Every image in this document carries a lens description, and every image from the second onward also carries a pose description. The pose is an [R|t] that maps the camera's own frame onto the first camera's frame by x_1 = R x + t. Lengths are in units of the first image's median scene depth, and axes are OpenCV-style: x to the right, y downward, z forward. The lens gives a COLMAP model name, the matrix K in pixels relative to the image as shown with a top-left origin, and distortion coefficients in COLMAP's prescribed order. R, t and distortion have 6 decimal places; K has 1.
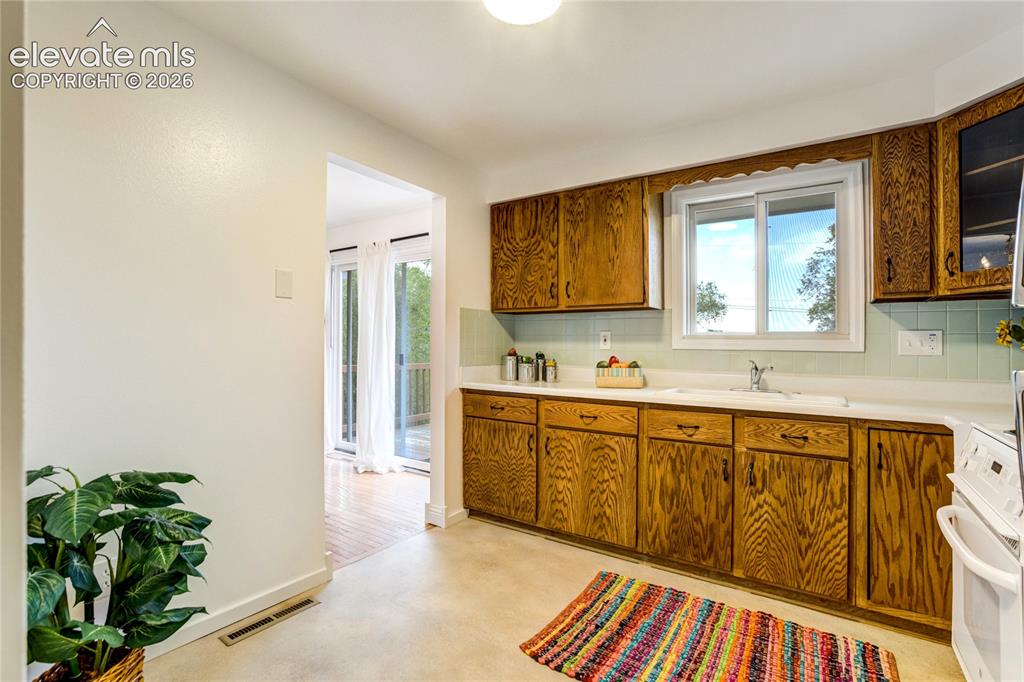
lens RADIAL K [[474.9, 0, 506.3], [0, 474.9, 354.0], [0, 0, 1]] dist [-0.033197, 0.012499]
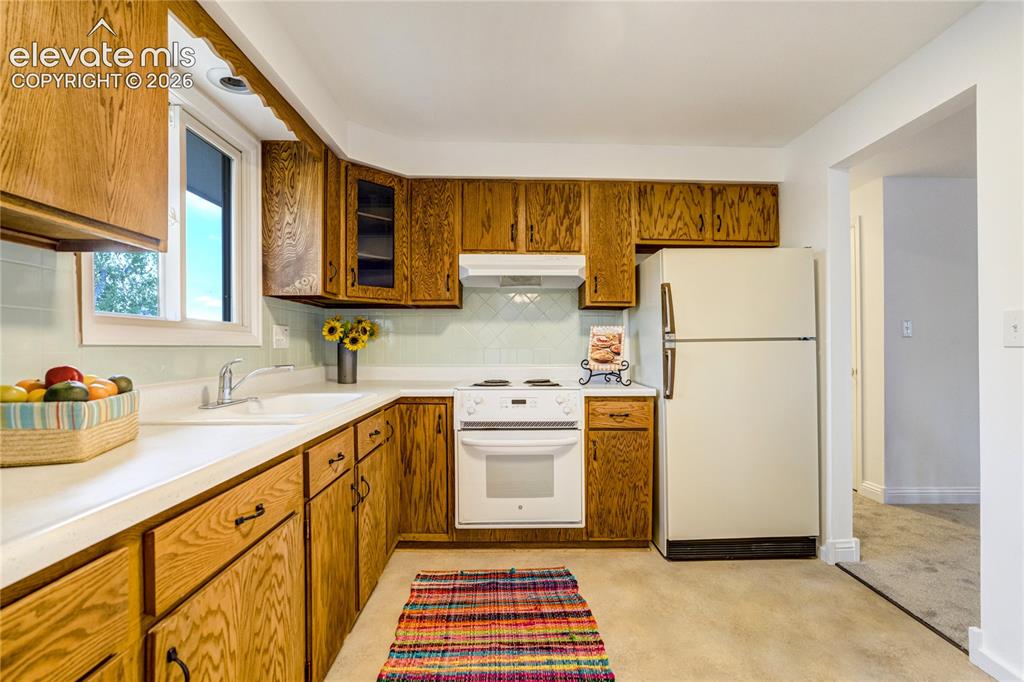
lens RADIAL K [[474.9, 0, 498.5], [0, 474.9, 359.4], [0, 0, 1]] dist [-0.033197, 0.012499]
pose [[-0.562016, -0.027917, 0.826655, -0.329862], [0.015477, 0.998900, 0.044257, -0.015643], [-0.826982, 0.037667, -0.560966, 1.283930]]
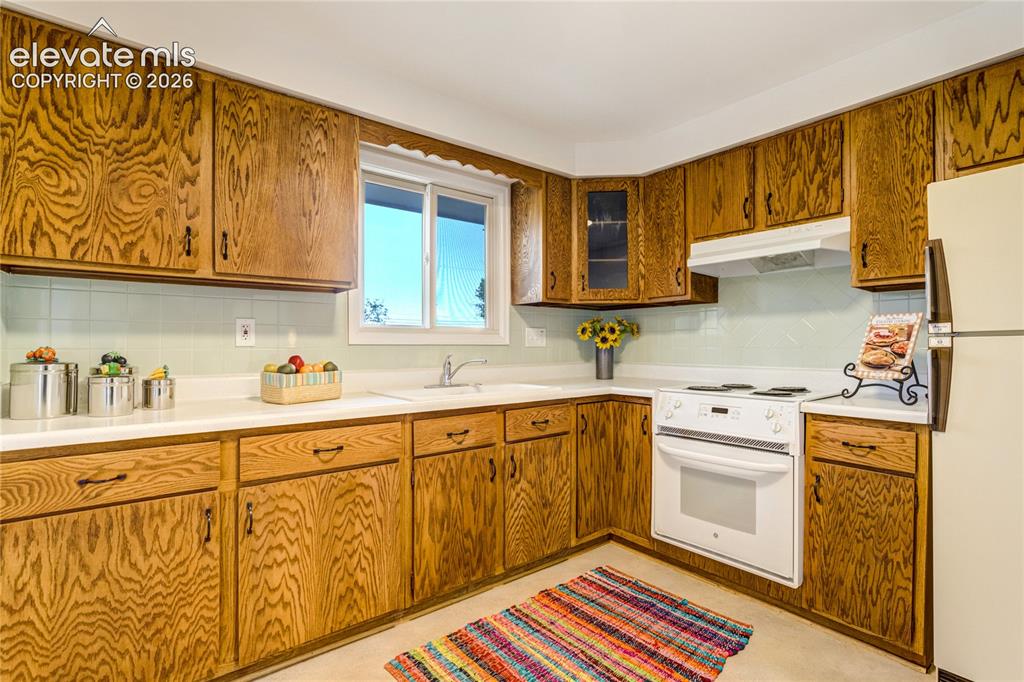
lens RADIAL K [[474.9, 0, 527.8], [0, 474.9, 353.4], [0, 0, 1]] dist [-0.033197, 0.012499]
pose [[0.291069, -0.023687, 0.956409, -0.444056], [0.025390, 0.999533, 0.017028, -0.003791], [-0.956365, 0.019327, 0.291535, 0.674458]]
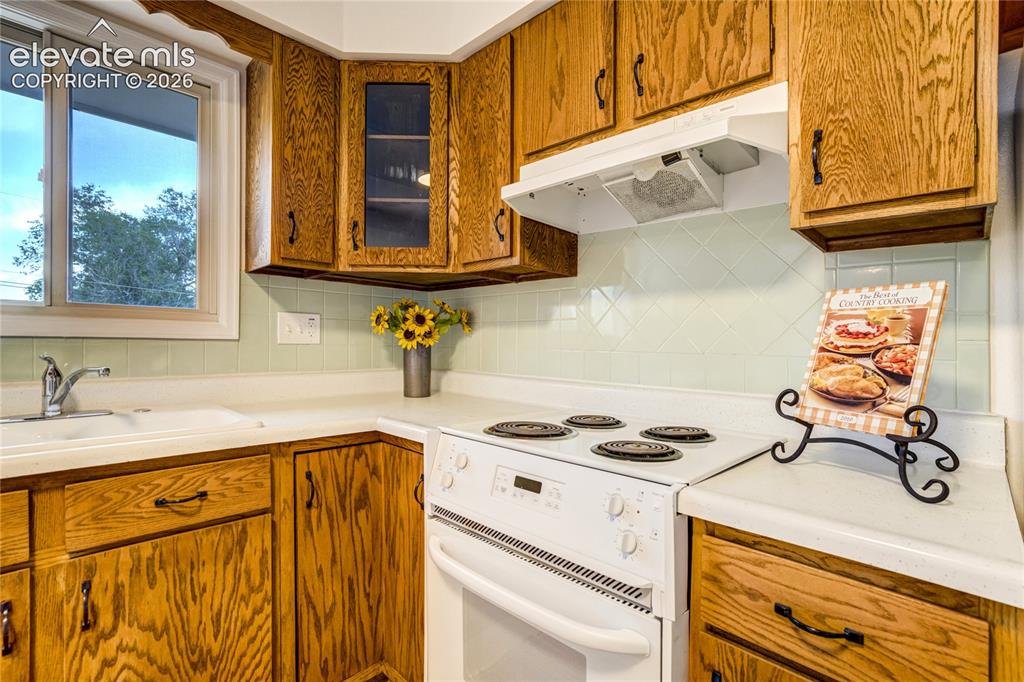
lens RADIAL K [[474.9, 0, 526.3], [0, 474.9, 342.6], [0, 0, 1]] dist [-0.033197, 0.012499]
pose [[0.182891, -0.007873, 0.983102, 0.155457], [0.009527, 0.999935, 0.006235, -0.001349], [-0.983087, 0.008226, 0.182954, 0.492249]]
